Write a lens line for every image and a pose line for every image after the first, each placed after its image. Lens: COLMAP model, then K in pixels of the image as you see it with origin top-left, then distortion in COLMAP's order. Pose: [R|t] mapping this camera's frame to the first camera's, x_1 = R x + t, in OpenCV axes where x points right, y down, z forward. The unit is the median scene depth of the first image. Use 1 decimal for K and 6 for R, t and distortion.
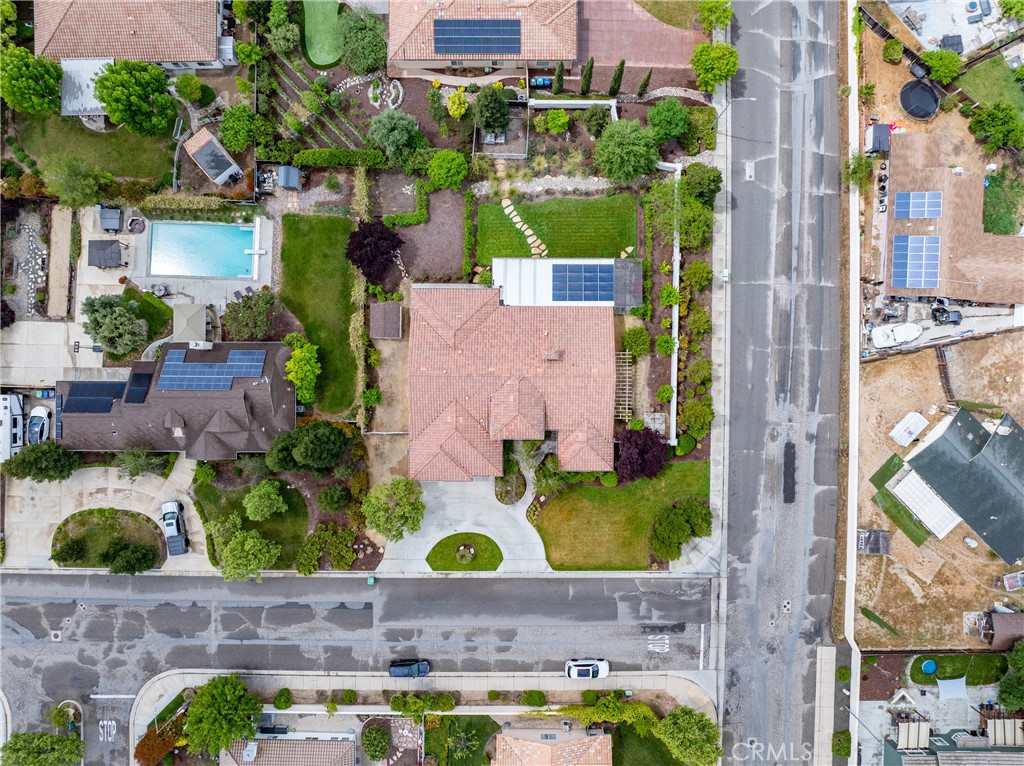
lens RADIAL K [[733.2, 0, 511.5], [0, 733.2, 383.7], [0, 0, 1]] dist [-0.038599, 0.033040]
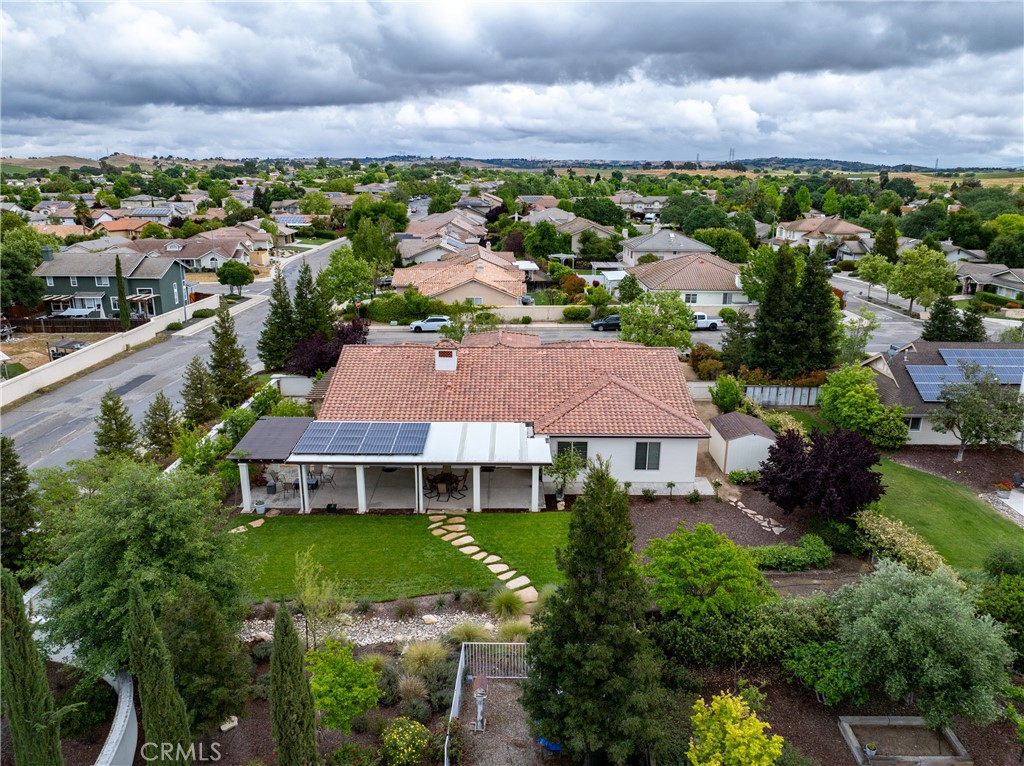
lens RADIAL K [[733.2, 0, 516.8], [0, 733.2, 383.3], [0, 0, 1]] dist [-0.038599, 0.033040]
pose [[-0.999983, -0.000804, -0.005689, -0.000790], [-0.005246, -0.276255, 0.961070, -0.575151], [-0.002345, 0.961084, 0.276246, 0.797126]]
